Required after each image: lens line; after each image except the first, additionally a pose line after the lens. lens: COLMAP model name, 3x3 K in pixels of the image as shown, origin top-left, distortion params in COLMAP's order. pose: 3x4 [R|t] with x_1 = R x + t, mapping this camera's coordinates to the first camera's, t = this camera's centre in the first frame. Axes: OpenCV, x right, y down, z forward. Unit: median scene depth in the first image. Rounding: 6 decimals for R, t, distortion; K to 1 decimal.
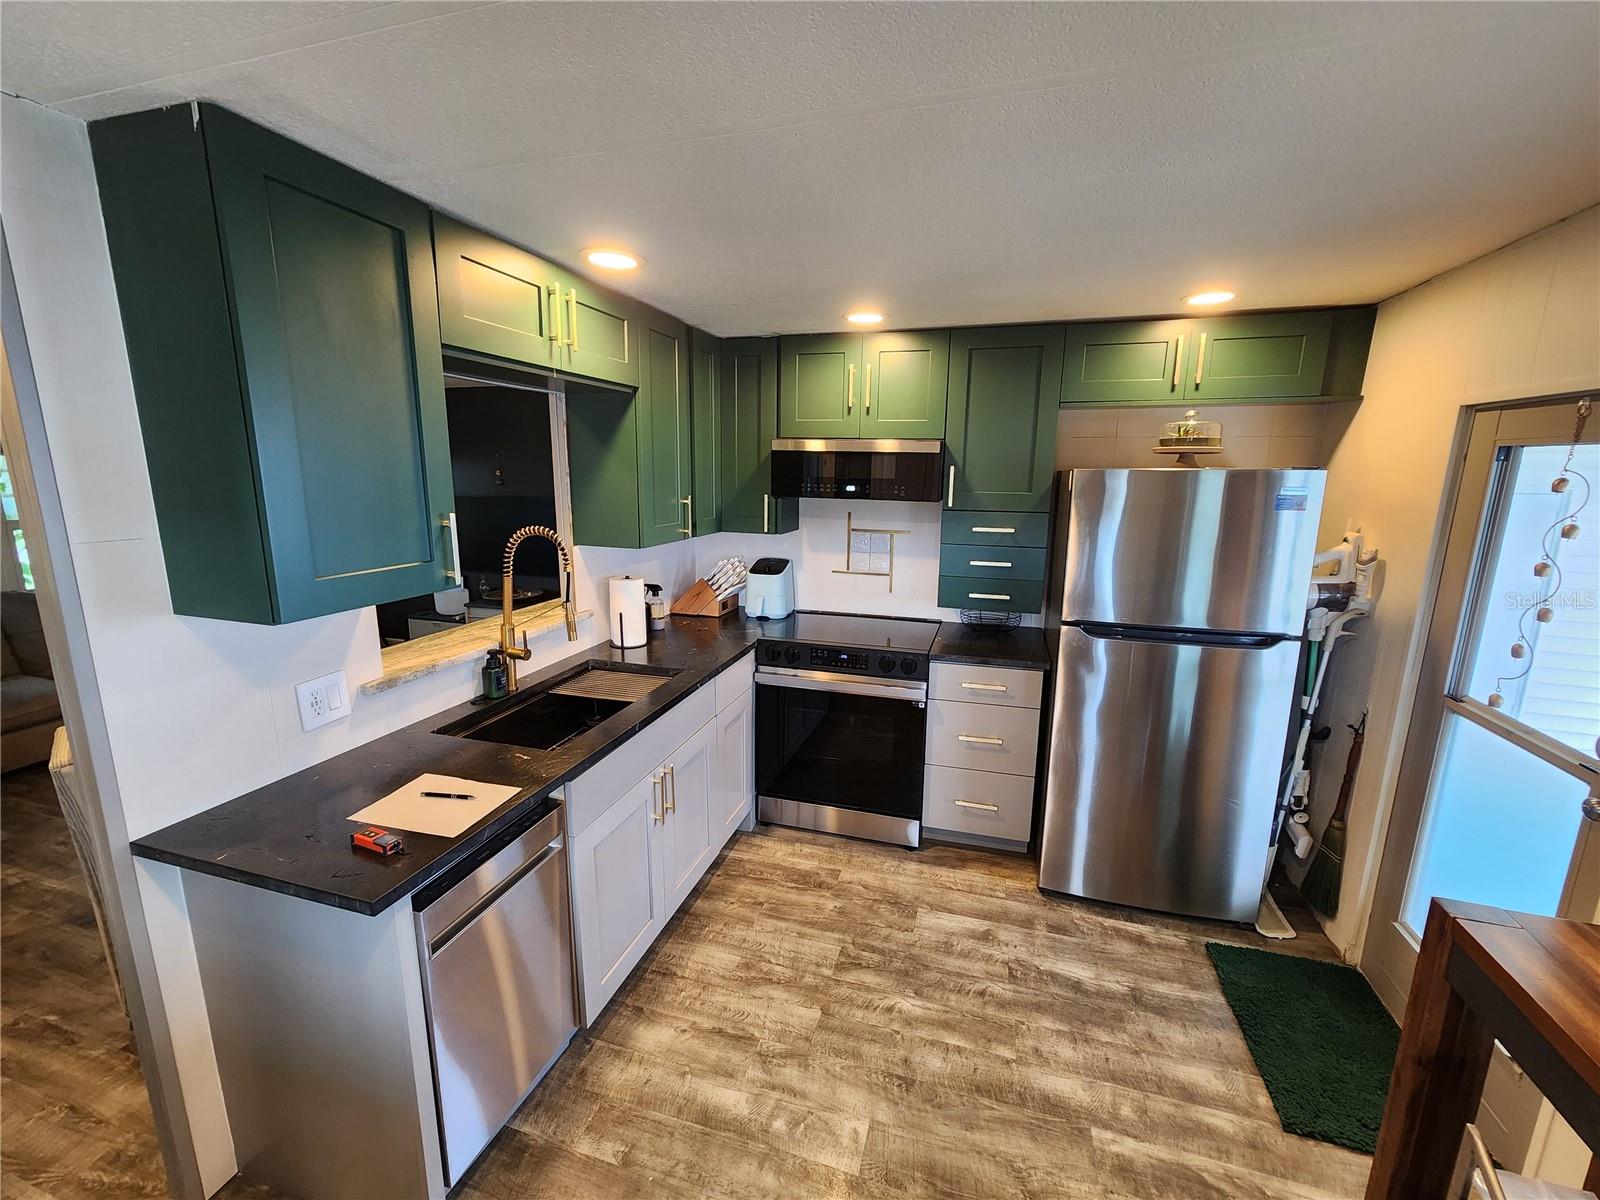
lens RADIAL K [[653.0, 0, 799.2], [0, 653.0, 598.5], [0, 0, 1]] dist [-0.000072, -0.000143]
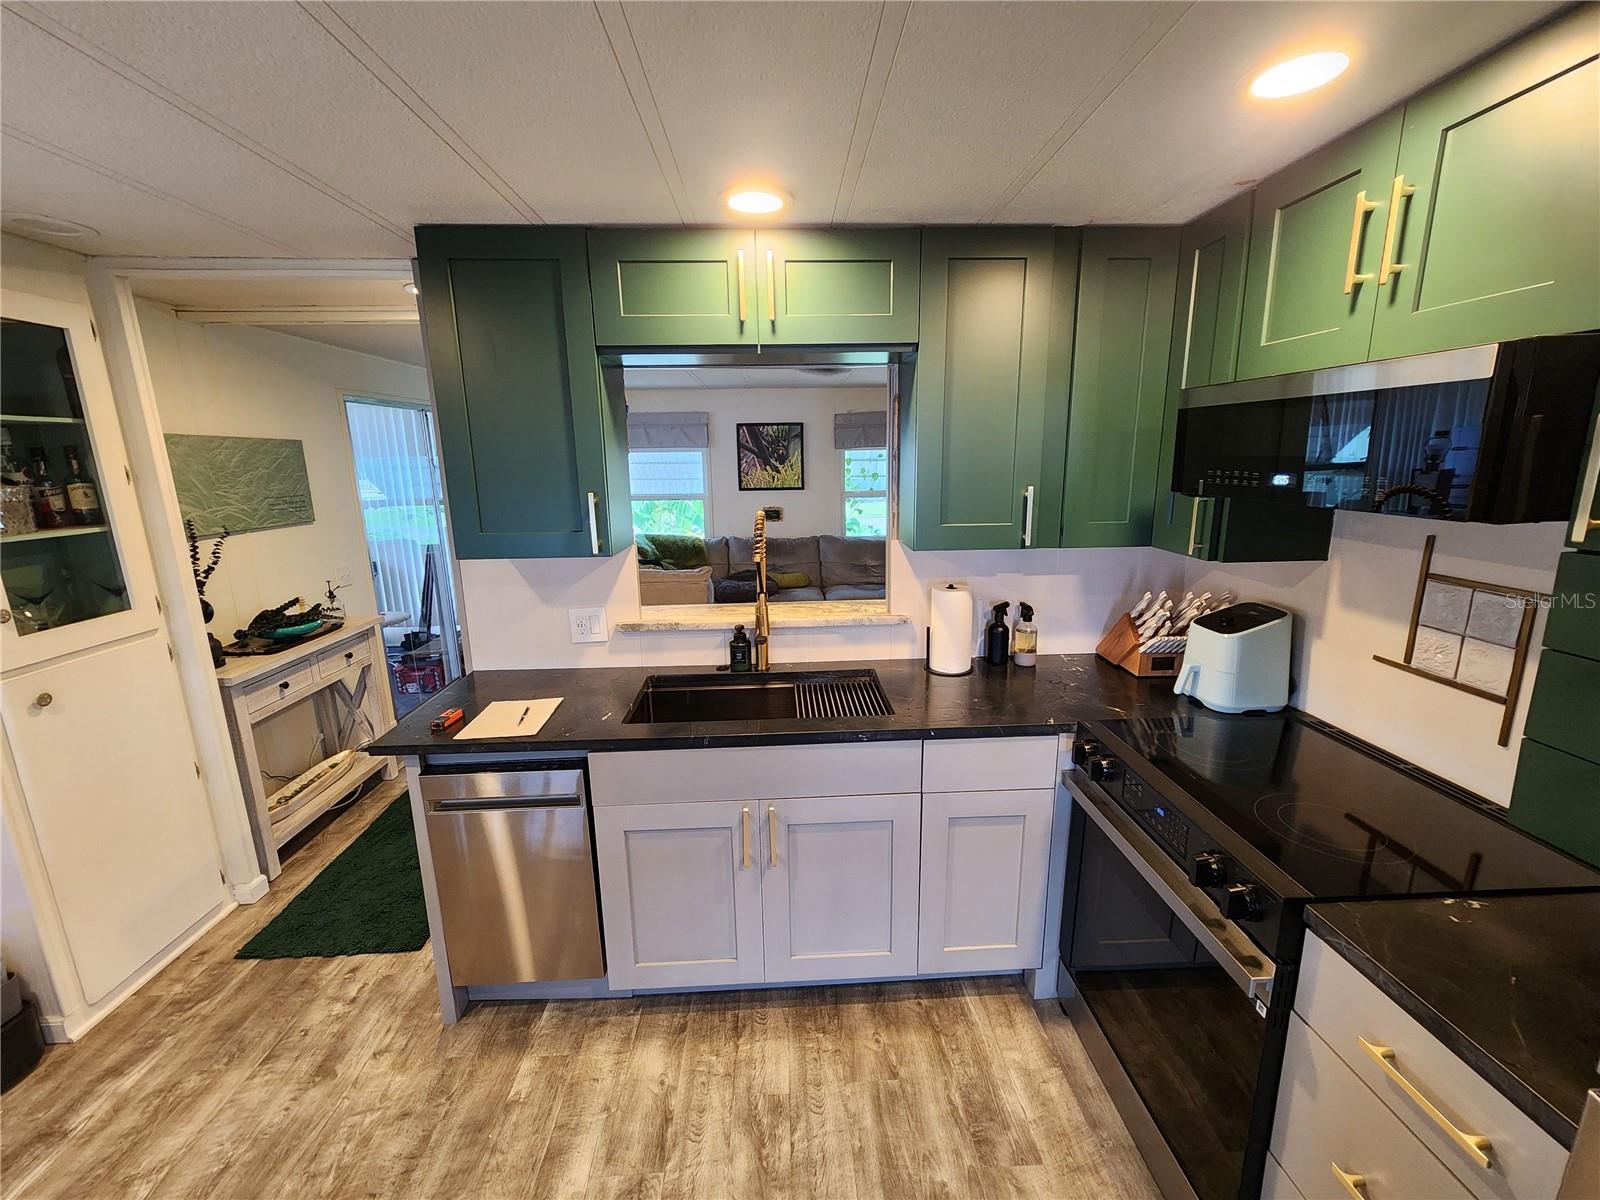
lens RADIAL K [[654.3, 0, 805.8], [0, 654.3, 598.8], [0, 0, 1]] dist [-0.000671, 0.000653]
pose [[0.343613, 0.182782, -0.921152, 0.477671], [-0.165885, 0.977266, 0.132038, -0.108929], [0.924344, 0.107435, 0.366122, 0.629758]]
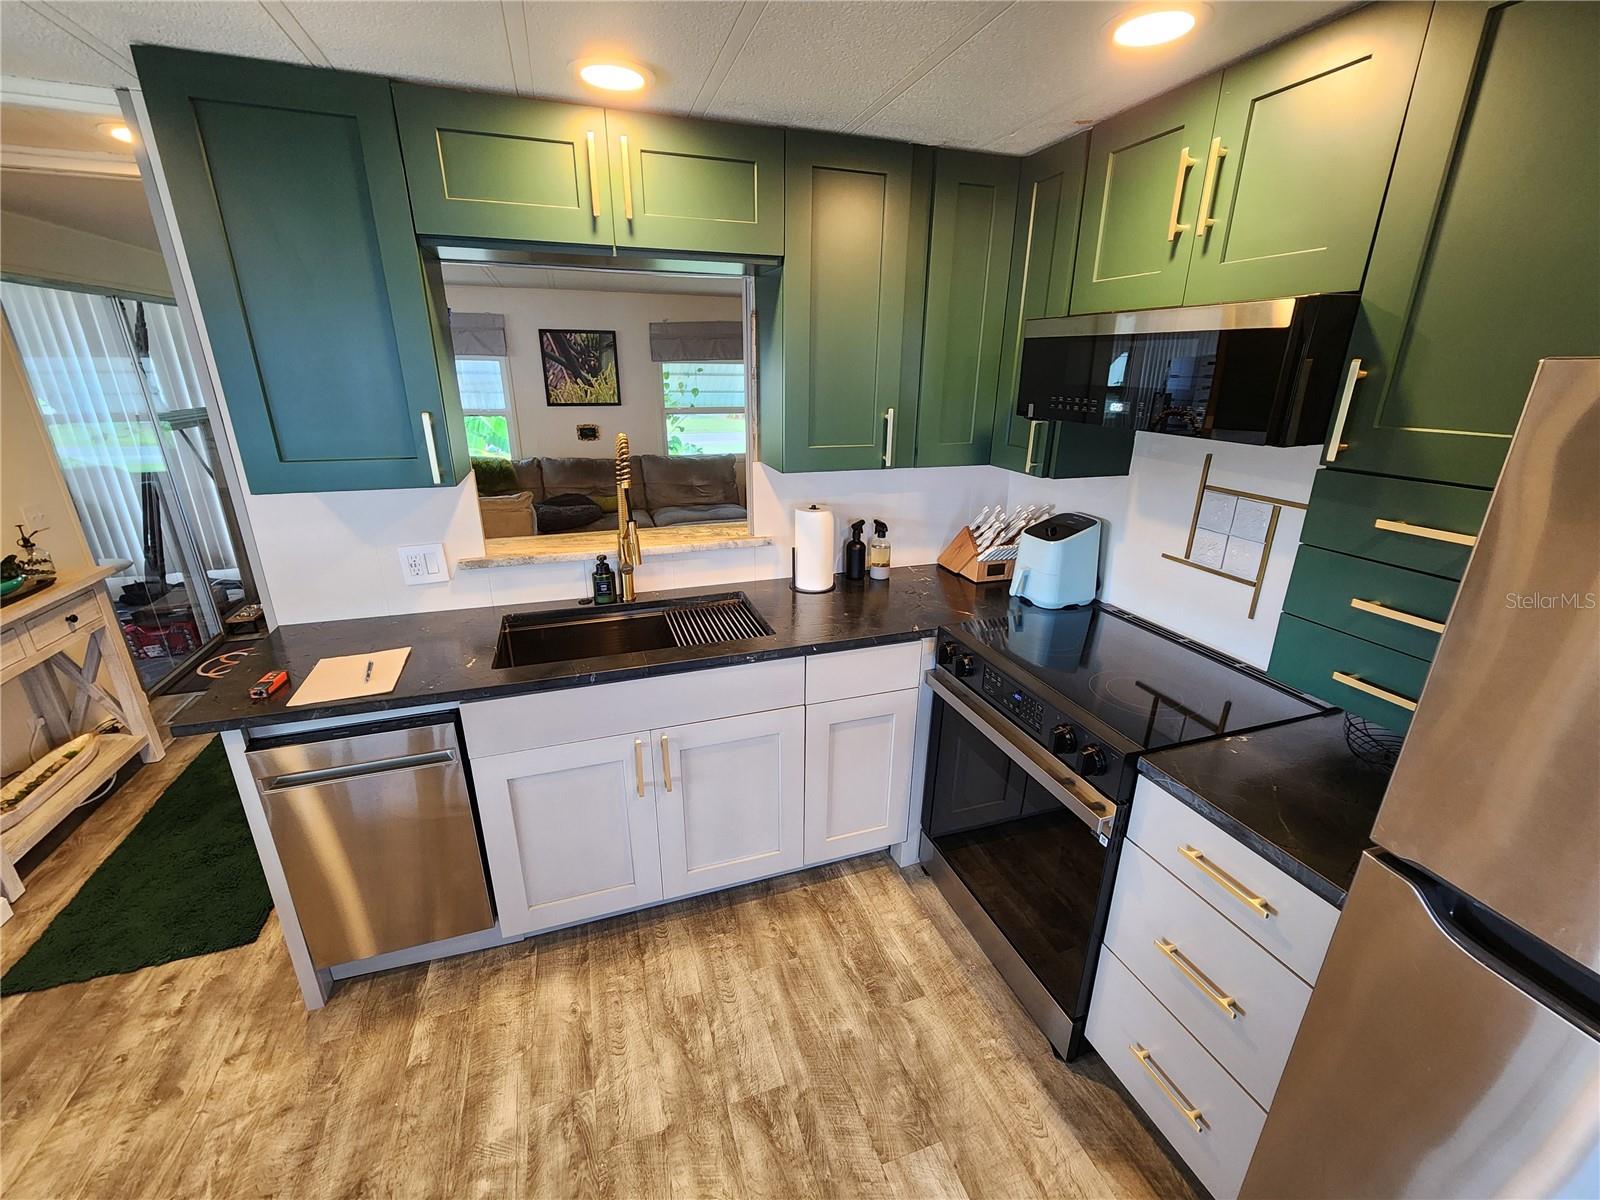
lens RADIAL K [[653.0, 0, 799.2], [0, 653.0, 598.5], [0, 0, 1]] dist [-0.000072, -0.000143]
pose [[0.590717, 0.261380, -0.763370, 0.442016], [-0.159584, 0.965236, 0.207009, -0.102957], [0.790940, -0.000462, 0.611893, 0.557345]]
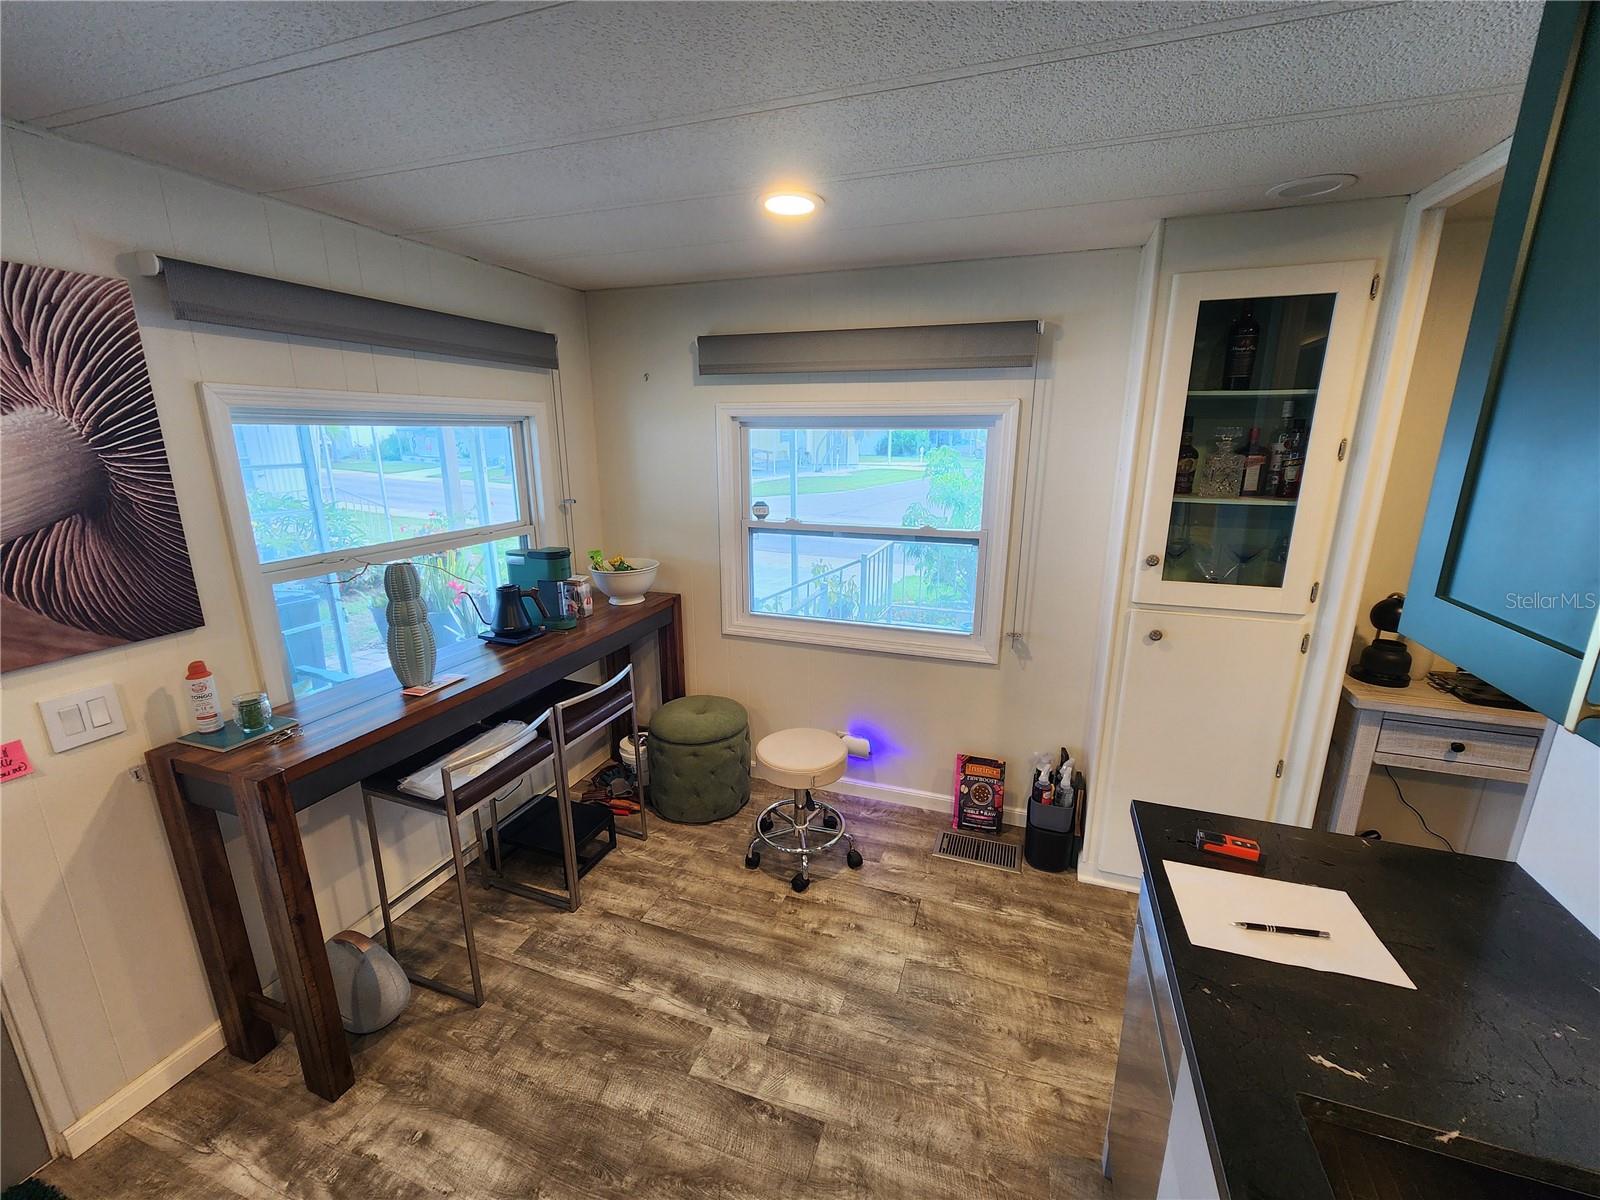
lens RADIAL K [[660.2, 0, 802.7], [0, 660.2, 603.1], [0, 0, 1]] dist [-0.000333, -0.000061]
pose [[-0.999337, -0.023129, 0.028117, -0.032120], [-0.008476, 0.898868, 0.438138, -0.181808], [-0.035408, 0.437609, -0.898468, 0.916687]]
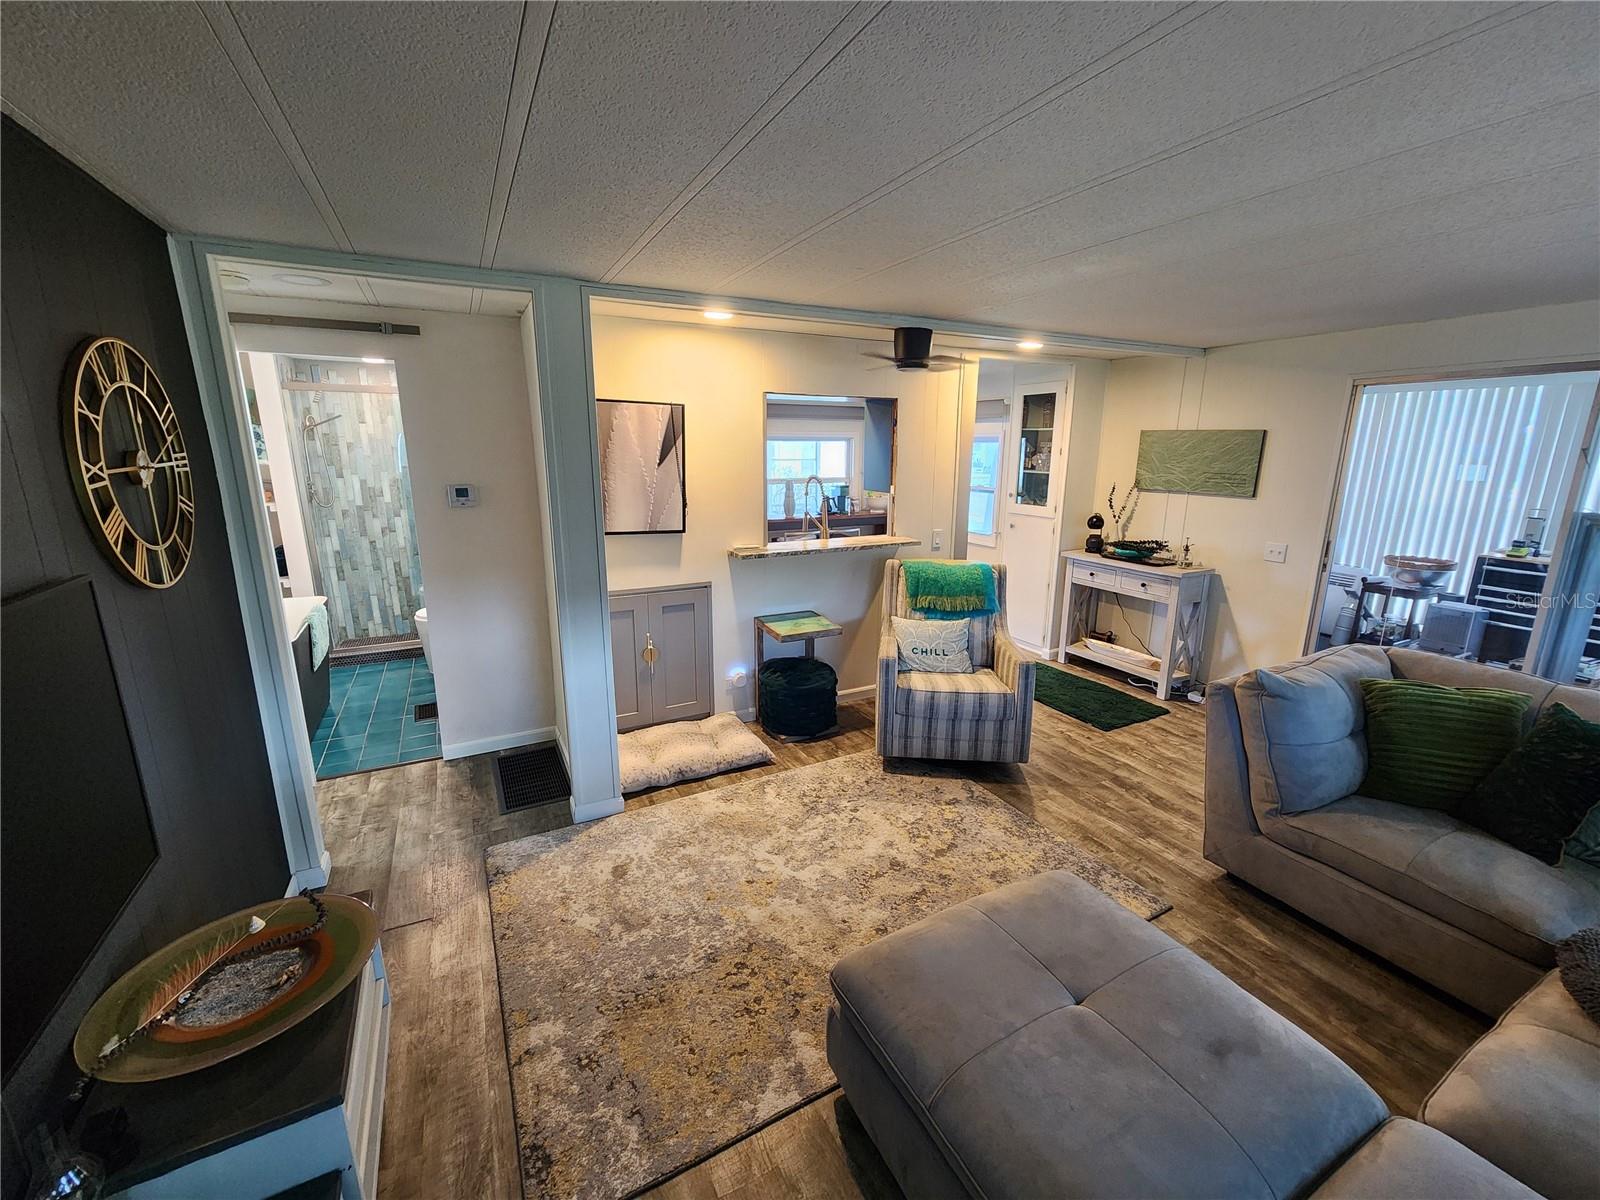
lens RADIAL K [[648.8, 0, 803.6], [0, 648.8, 593.9], [0, 0, 1]] dist [-0.000859, -0.000054]
pose [[-0.708914, -0.178216, 0.682408, -1.655326], [0.122881, 0.921542, 0.368321, -0.454939], [-0.694508, 0.344963, -0.631394, 2.160274]]
